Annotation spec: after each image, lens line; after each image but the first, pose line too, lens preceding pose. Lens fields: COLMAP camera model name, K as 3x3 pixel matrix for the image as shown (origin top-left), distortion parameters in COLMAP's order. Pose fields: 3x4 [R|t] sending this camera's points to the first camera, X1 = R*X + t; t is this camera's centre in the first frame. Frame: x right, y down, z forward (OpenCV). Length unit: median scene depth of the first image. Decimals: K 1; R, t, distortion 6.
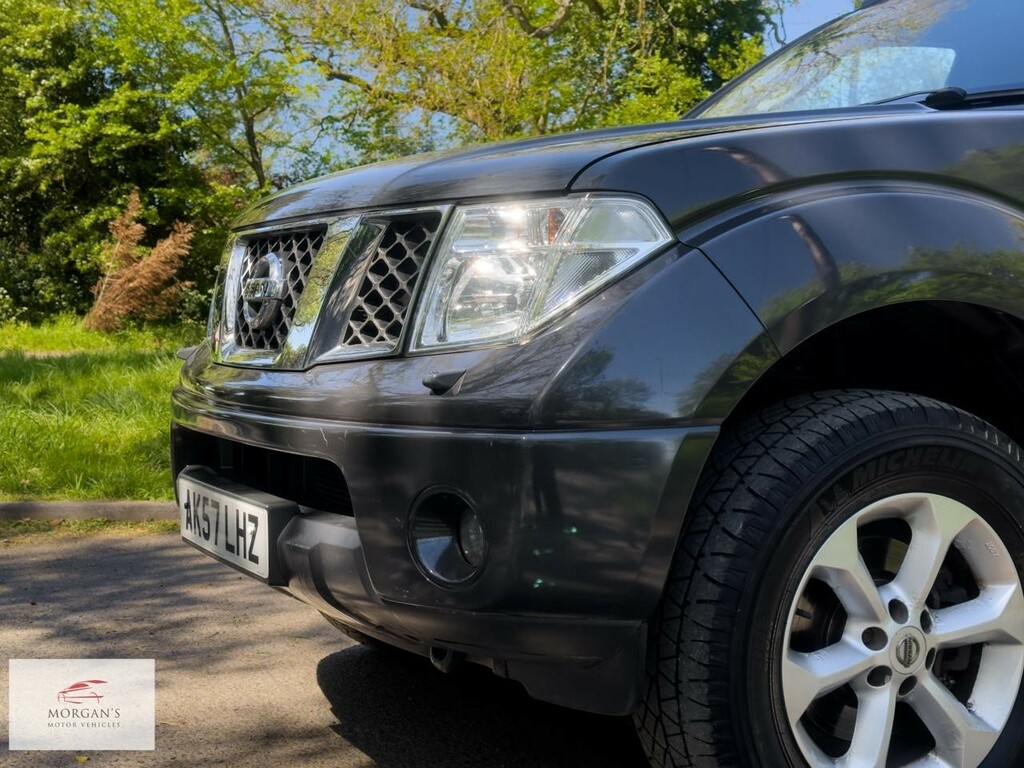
lens RADIAL K [[1475.1, 0, 510.9], [0, 1475.1, 365.7], [0, 0, 1]] dist [0.080943, 0.060481]
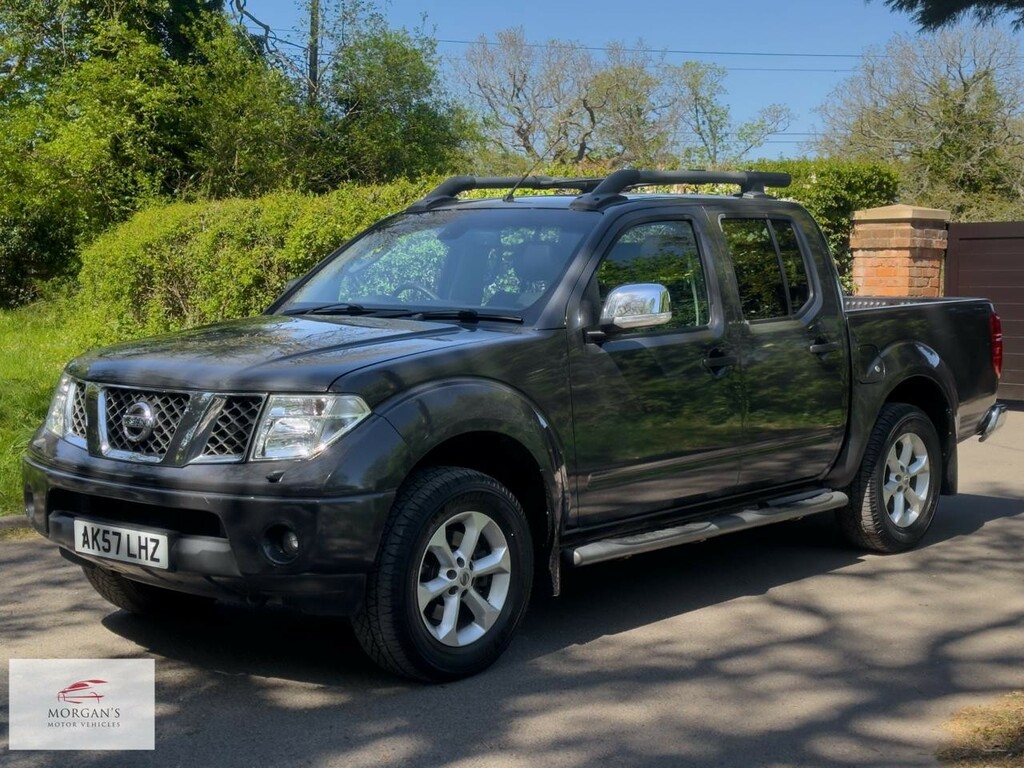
lens RADIAL K [[1475.1, 0, 510.9], [0, 1475.1, 365.7], [0, 0, 1]] dist [0.080943, 0.060481]
pose [[0.938296, -0.021699, 0.345153, -0.463808], [0.015665, 0.999672, 0.020260, -0.191239], [-0.345479, -0.013603, 0.938328, -1.211843]]
